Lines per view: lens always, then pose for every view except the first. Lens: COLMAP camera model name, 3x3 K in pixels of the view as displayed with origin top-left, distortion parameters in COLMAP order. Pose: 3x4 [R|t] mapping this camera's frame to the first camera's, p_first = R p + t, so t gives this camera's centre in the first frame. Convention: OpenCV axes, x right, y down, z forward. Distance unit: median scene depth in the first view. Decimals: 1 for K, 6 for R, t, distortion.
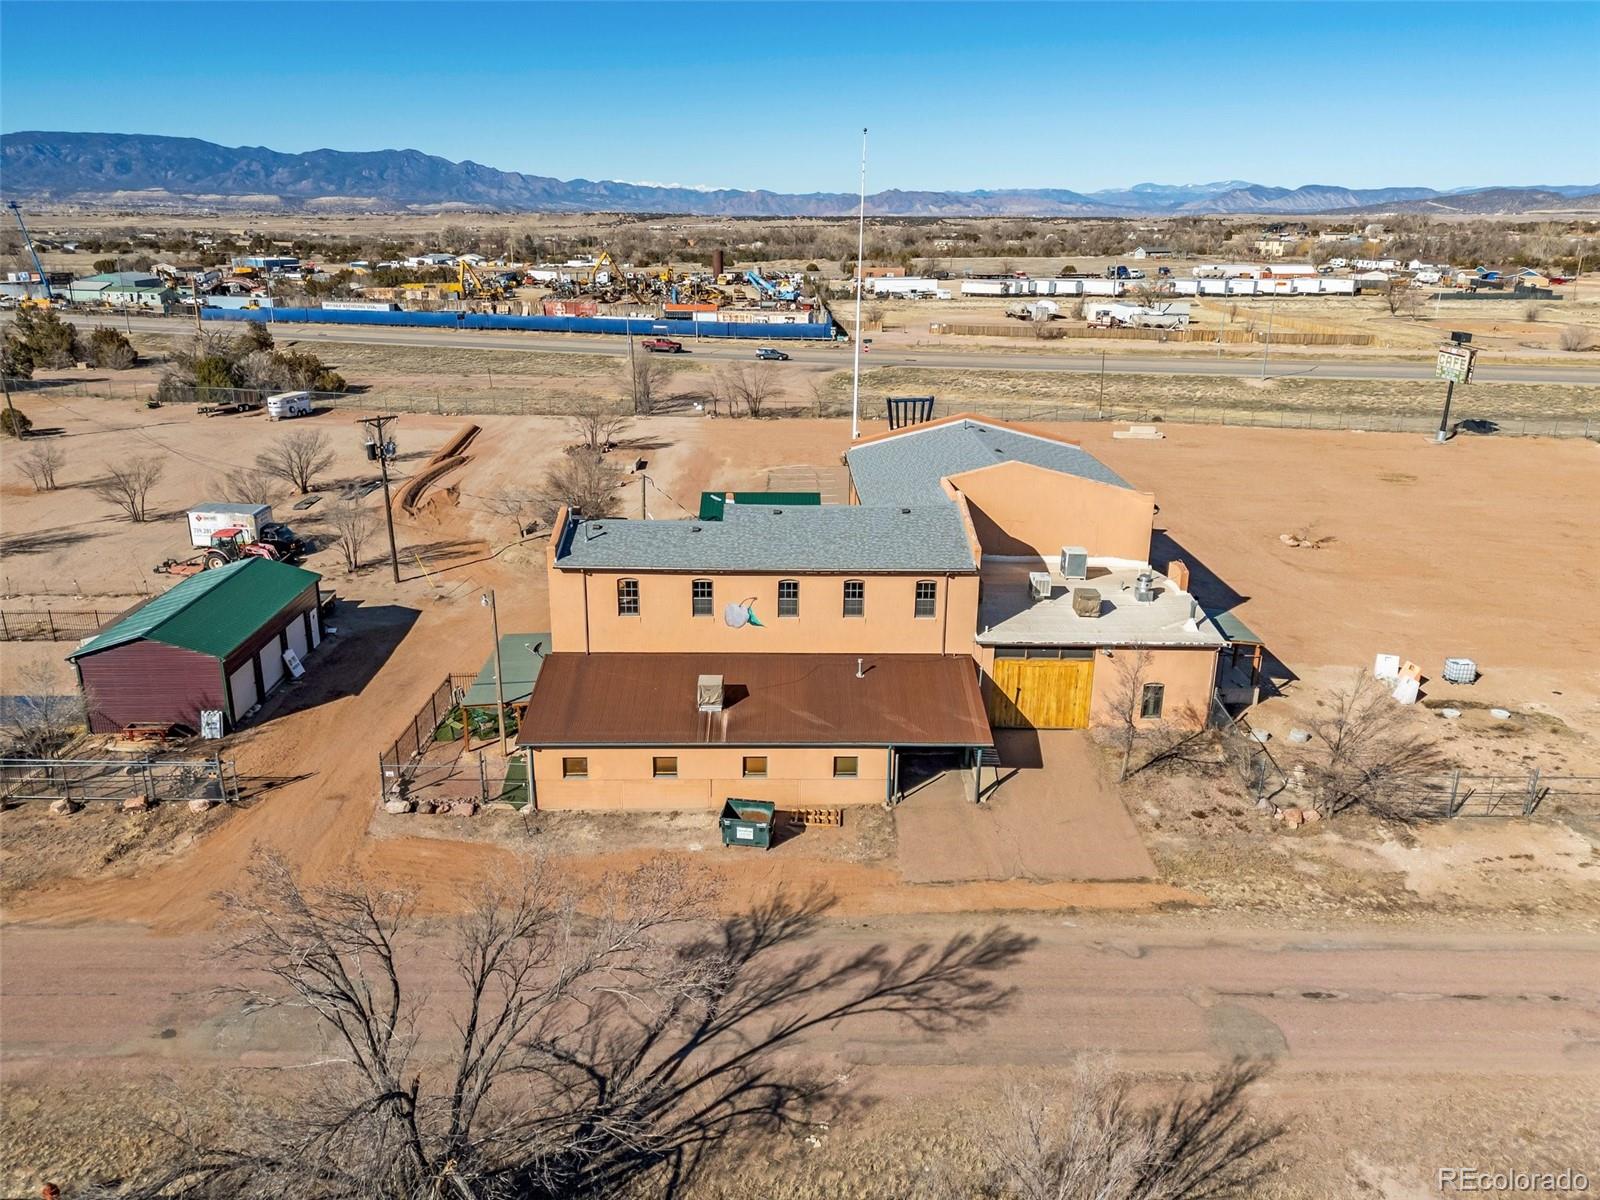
lens RADIAL K [[1173.3, 0, 798.6], [0, 1173.3, 594.9], [0, 0, 1]] dist [0.067798, -0.044367]
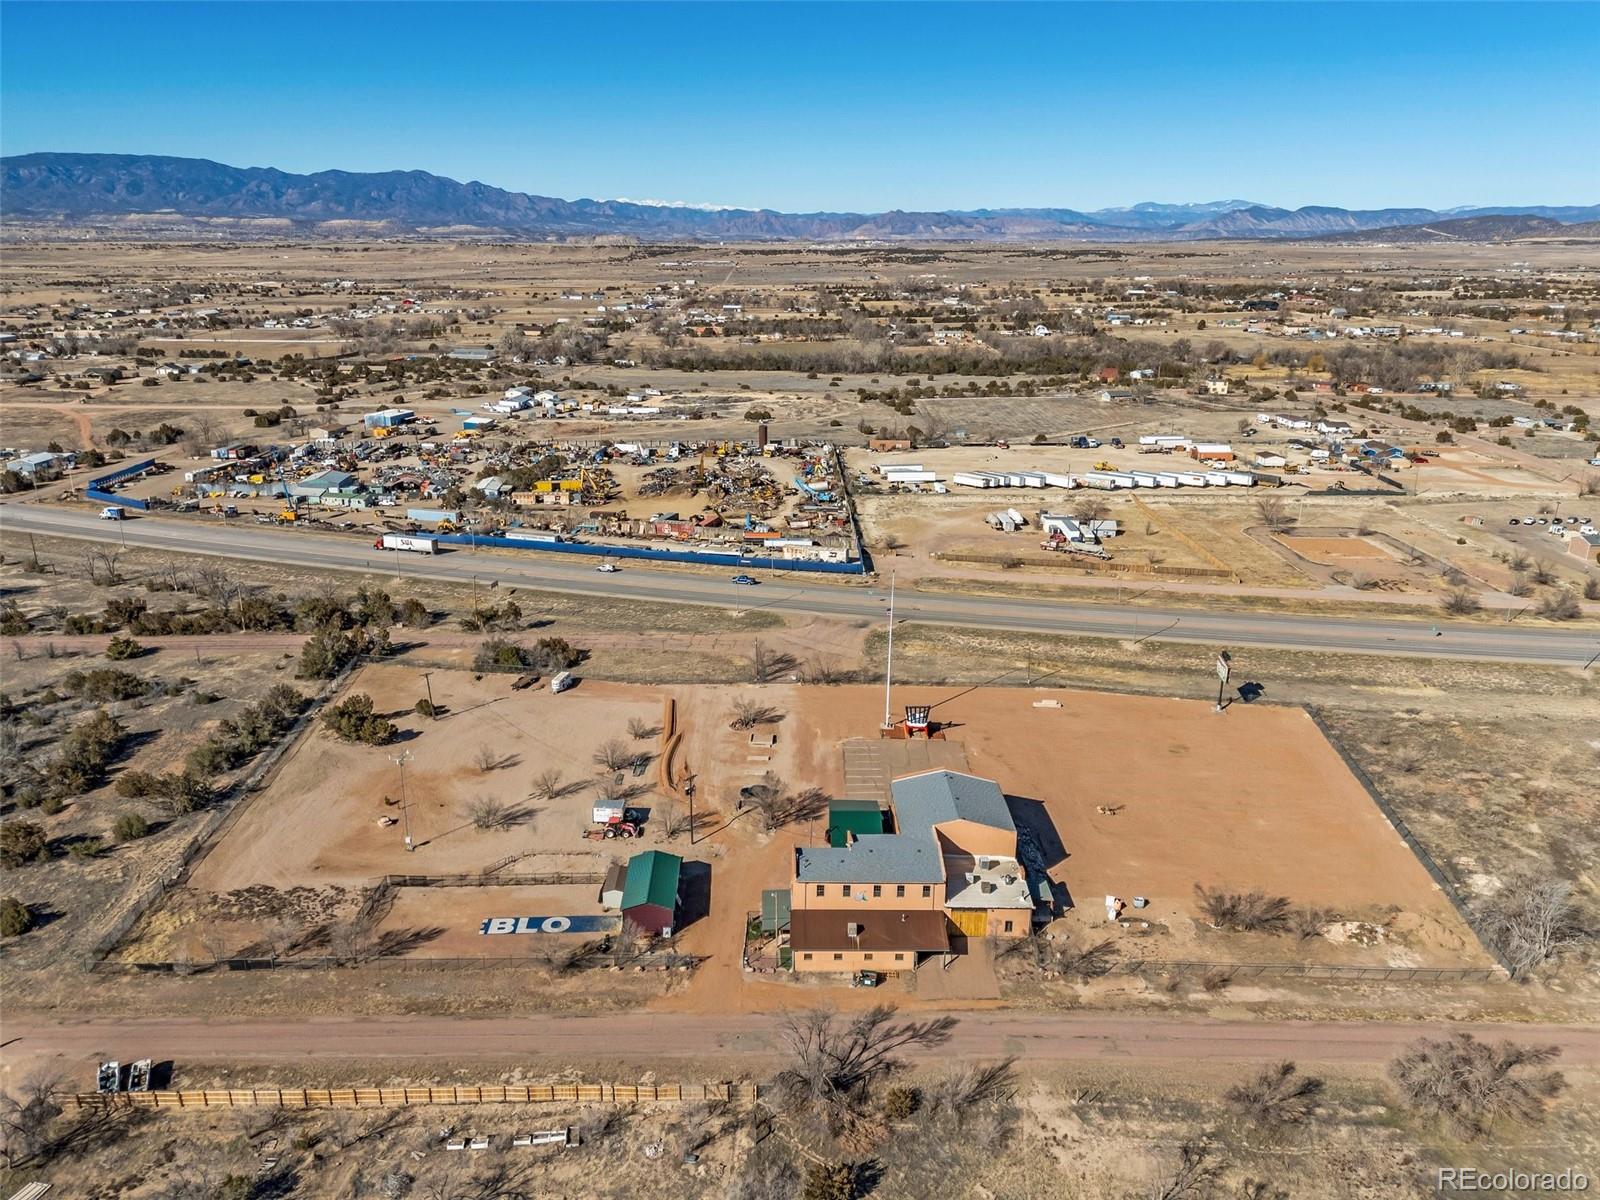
lens RADIAL K [[1173.3, 0, 803.2], [0, 1173.3, 590.1], [0, 0, 1]] dist [0.067798, -0.044367]
pose [[0.999991, 0.003530, 0.002212, -0.194592], [-0.003491, 0.999841, -0.017501, -0.665133], [-0.002274, 0.017493, 0.999844, -1.824328]]
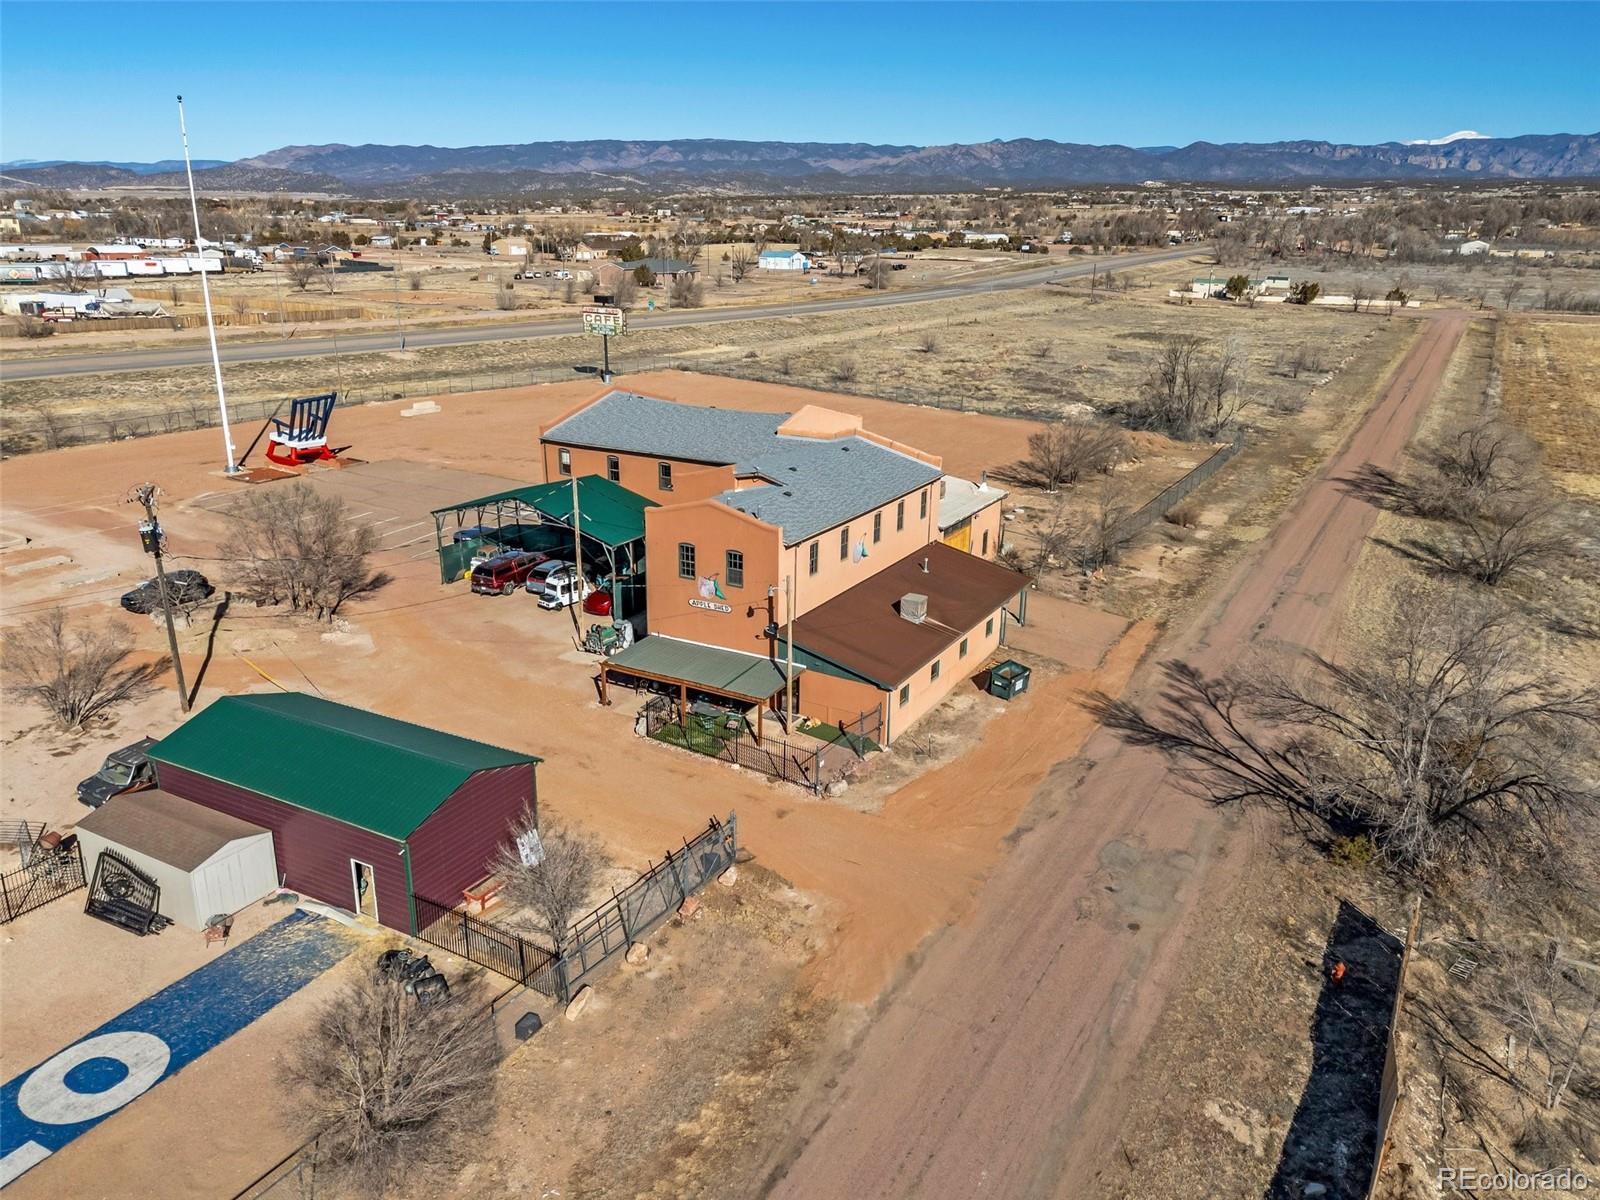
lens RADIAL K [[1173.3, 0, 810.5], [0, 1173.3, 597.2], [0, 0, 1]] dist [0.067798, -0.044367]
pose [[0.510807, -0.275383, 0.814396, -1.042584], [0.258982, 0.952592, 0.159675, -0.137574], [-0.819759, 0.129351, 0.557910, 0.388799]]
